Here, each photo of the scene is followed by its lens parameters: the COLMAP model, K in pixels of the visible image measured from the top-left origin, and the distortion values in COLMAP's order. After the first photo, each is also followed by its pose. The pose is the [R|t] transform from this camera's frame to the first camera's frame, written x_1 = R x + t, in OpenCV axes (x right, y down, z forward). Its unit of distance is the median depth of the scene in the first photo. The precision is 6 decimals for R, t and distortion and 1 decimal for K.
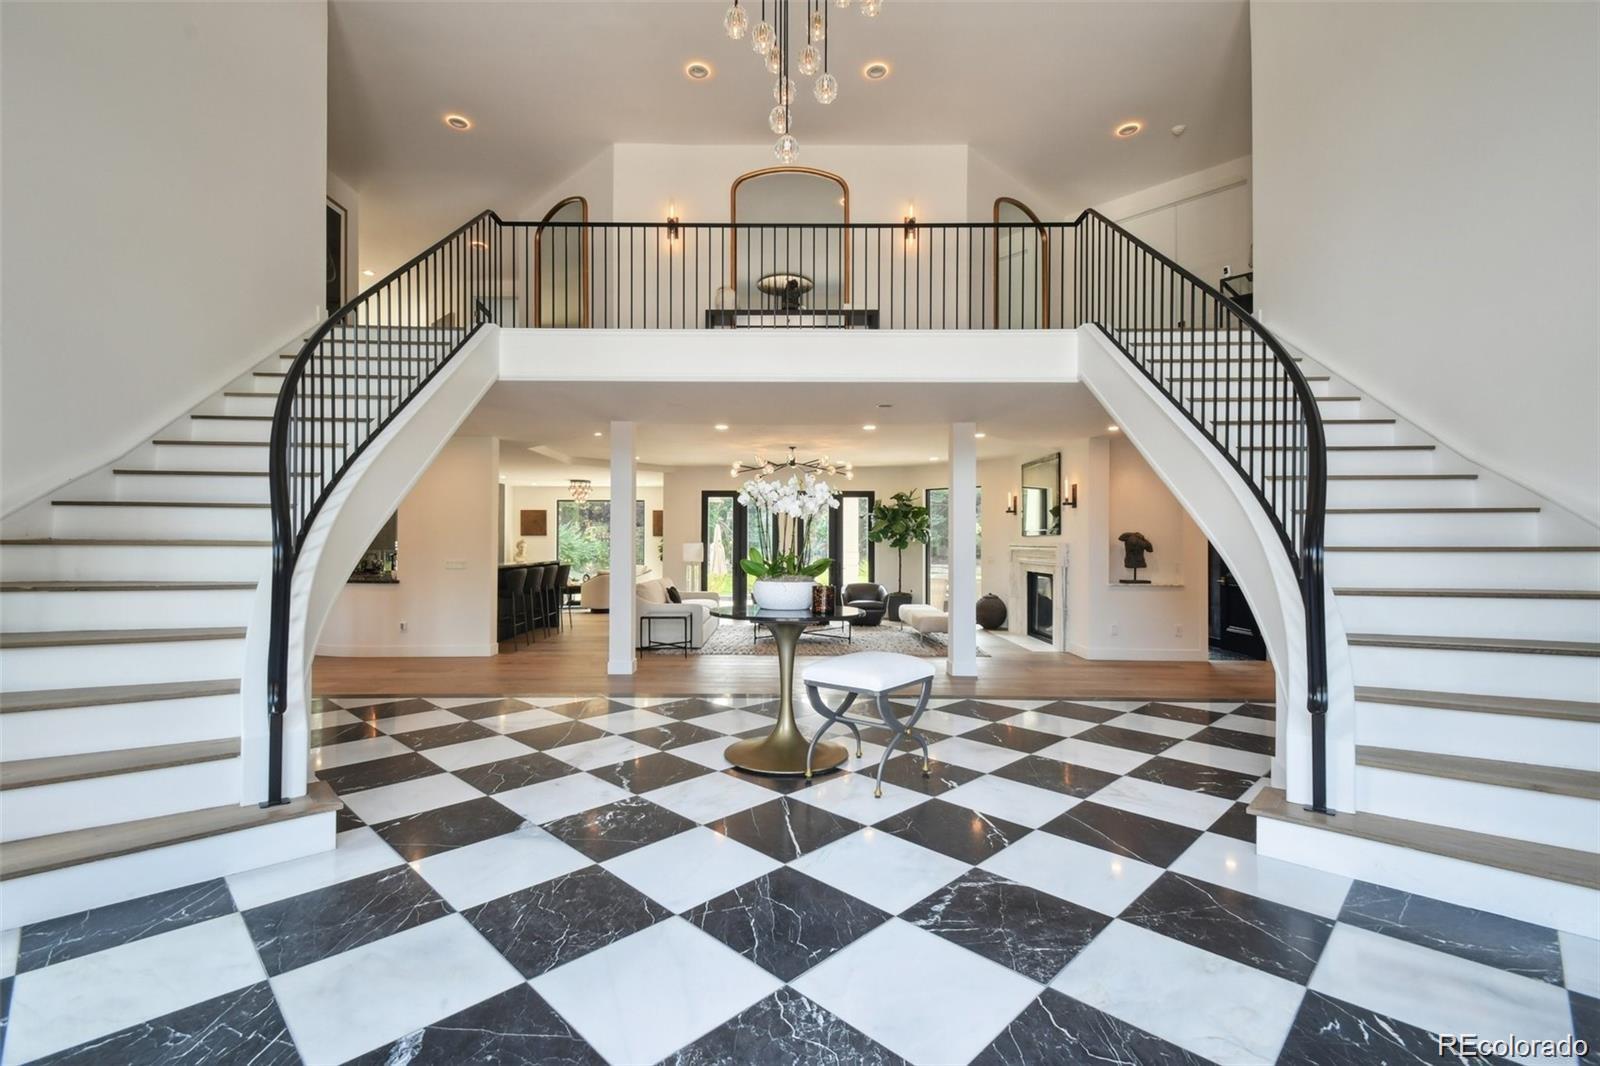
lens RADIAL K [[715.7, 0, 799.3], [0, 715.7, 540.6], [0, 0, 1]] dist [0.000748, 0.000092]
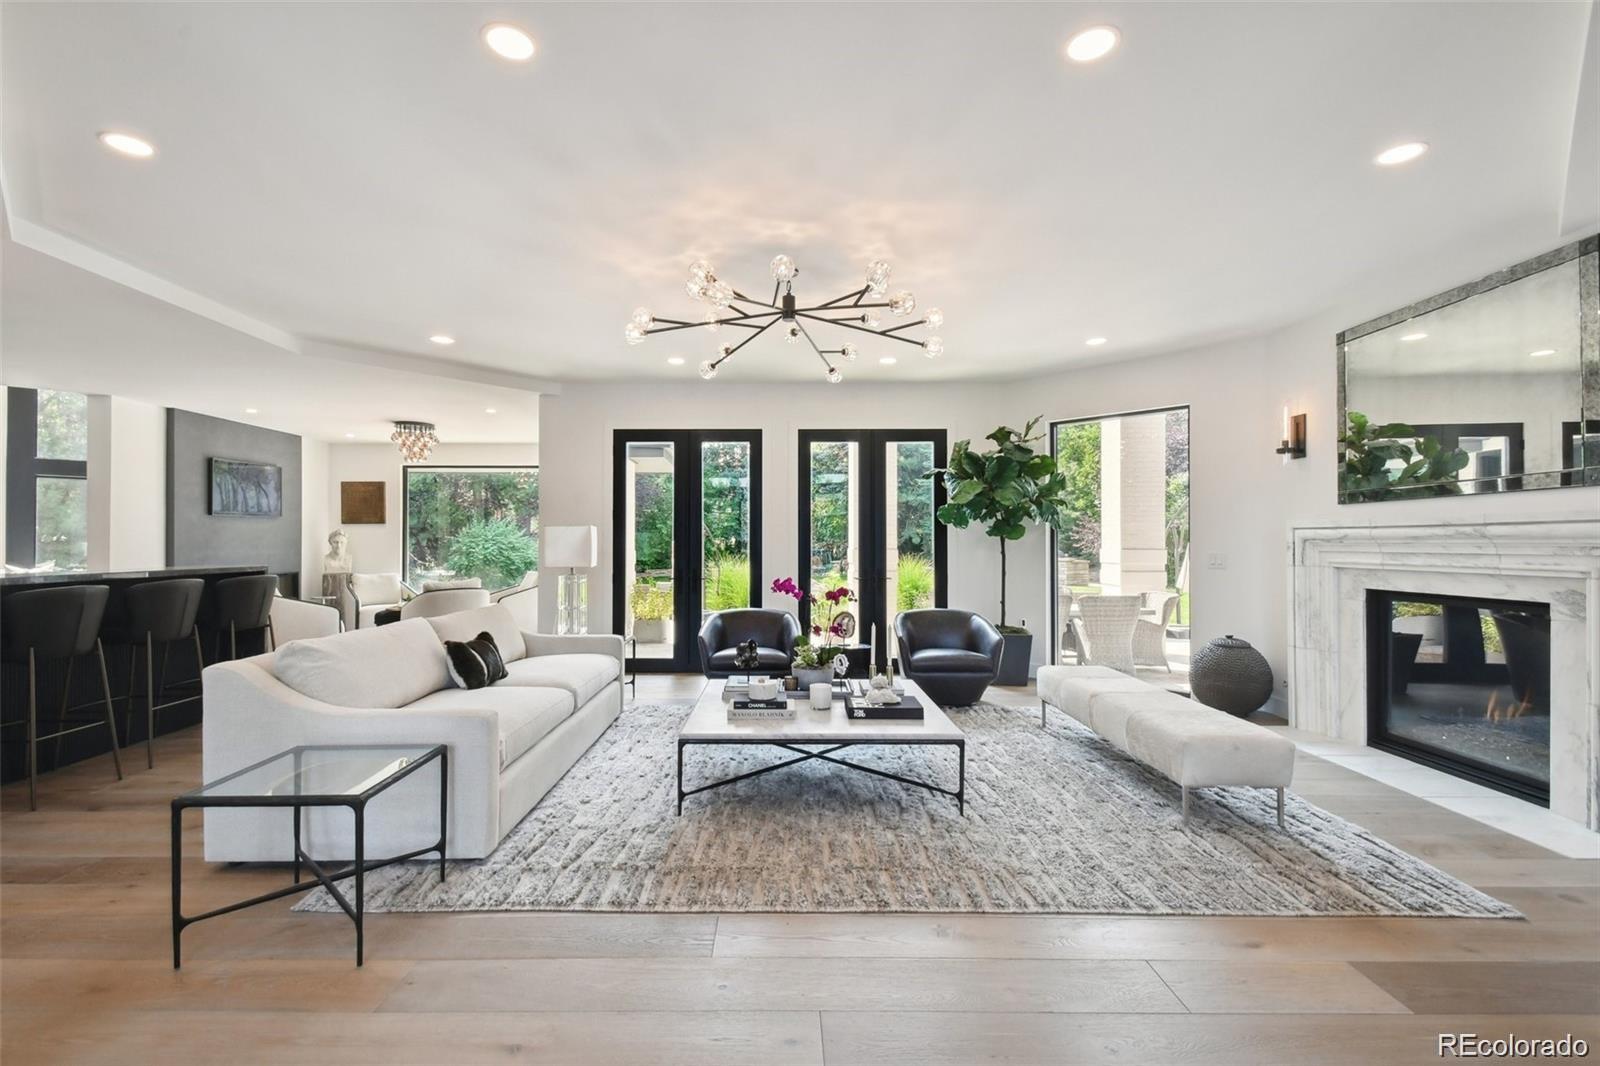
lens RADIAL K [[715.7, 0, 800.8], [0, 715.7, 539.7], [0, 0, 1]] dist [0.000748, 0.000092]
pose [[0.999938, -0.002669, 0.010821, -0.005882], [0.002704, 0.999991, -0.003210, 0.012774], [-0.010812, 0.003239, 0.999936, 0.507096]]
